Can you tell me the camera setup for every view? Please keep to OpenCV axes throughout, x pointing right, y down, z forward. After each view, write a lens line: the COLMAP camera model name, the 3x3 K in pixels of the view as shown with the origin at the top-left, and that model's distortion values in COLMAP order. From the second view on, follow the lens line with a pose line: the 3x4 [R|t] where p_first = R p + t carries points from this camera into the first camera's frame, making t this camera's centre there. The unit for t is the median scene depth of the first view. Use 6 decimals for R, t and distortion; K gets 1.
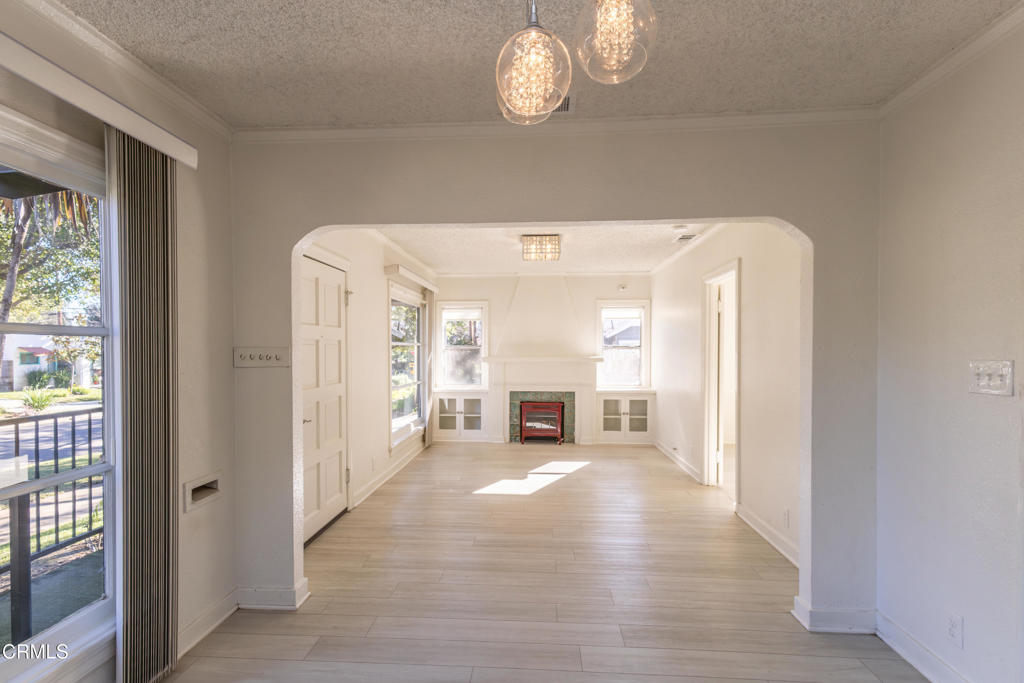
lens RADIAL K [[486.0, 0, 512.0], [0, 486.0, 355.0], [0, 0, 1]] dist [0.004707, 0.000640]
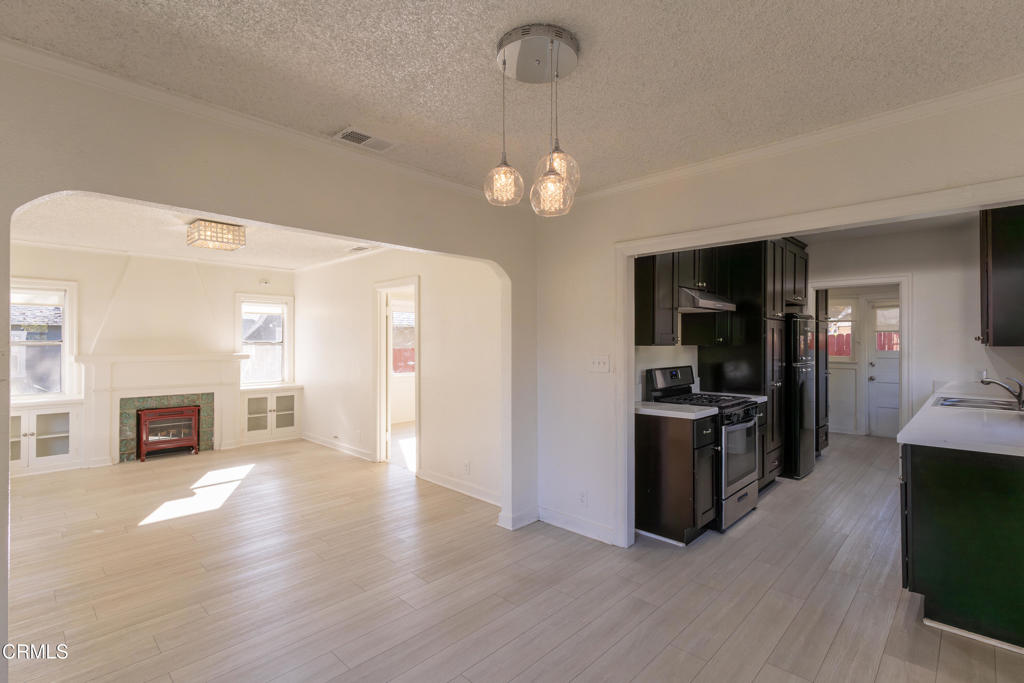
lens RADIAL K [[474.4, 0, 512.0], [0, 474.4, 341.5], [0, 0, 1]] dist [0.005350, 0.000582]
pose [[0.647377, 0.004431, 0.762157, -0.186467], [0.004907, 0.999938, -0.009982, -0.007686], [-0.762154, 0.010202, 0.647315, 0.004530]]
